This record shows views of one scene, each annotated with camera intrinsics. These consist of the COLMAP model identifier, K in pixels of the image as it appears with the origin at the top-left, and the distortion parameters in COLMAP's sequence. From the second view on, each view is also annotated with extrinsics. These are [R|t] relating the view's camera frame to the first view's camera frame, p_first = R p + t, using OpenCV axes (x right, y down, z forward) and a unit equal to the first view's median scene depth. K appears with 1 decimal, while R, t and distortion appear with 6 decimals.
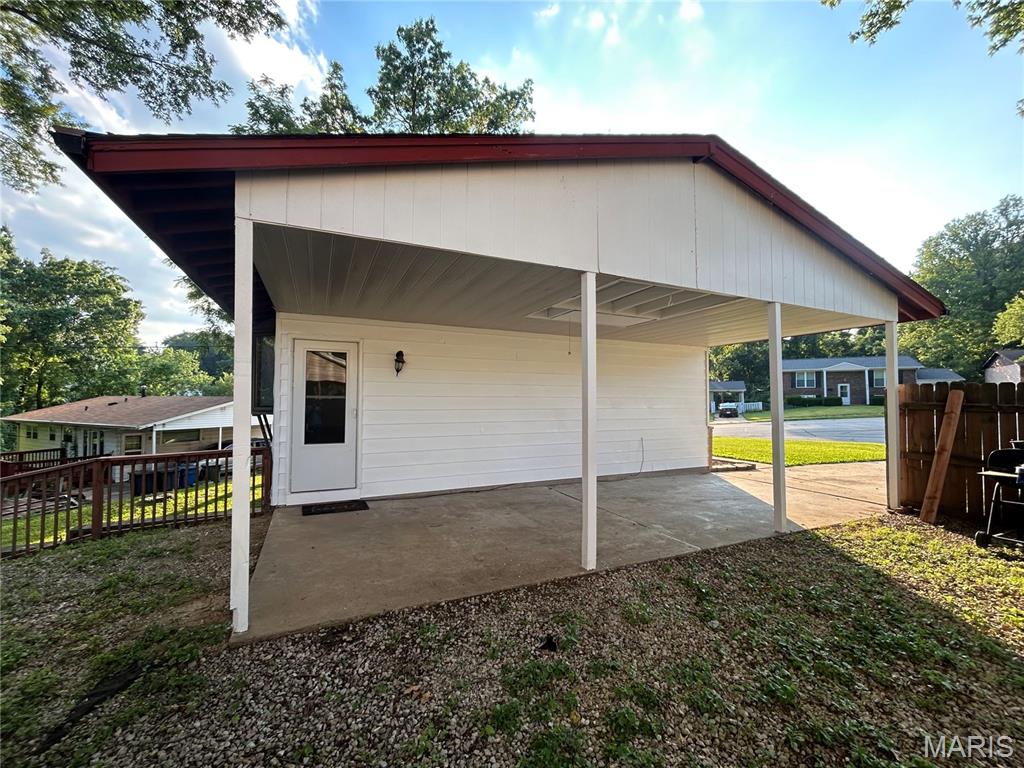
lens RADIAL K [[412.4, 0, 507.1], [0, 412.4, 385.9], [0, 0, 1]] dist [0.001641, -0.000043]
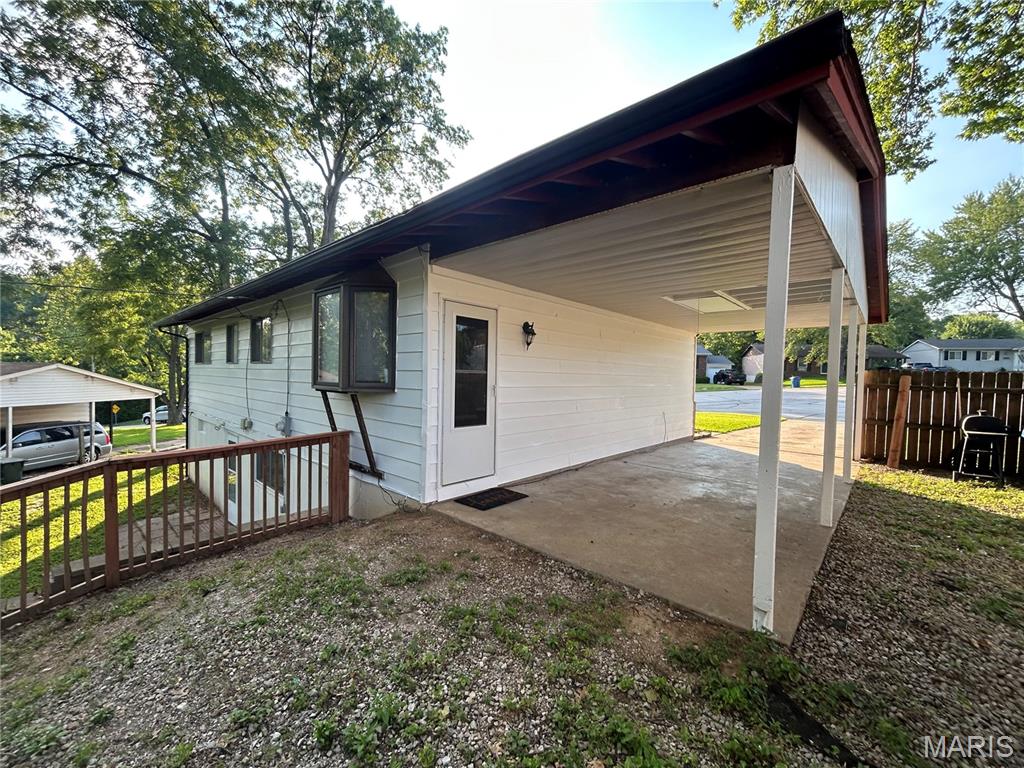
lens RADIAL K [[412.4, 0, 507.3], [0, 412.4, 386.1], [0, 0, 1]] dist [0.001641, -0.000043]
pose [[0.924558, 0.006251, 0.380990, -0.741593], [-0.030118, 0.997936, 0.056714, 0.006194], [-0.379849, -0.063910, 0.922838, 0.198572]]
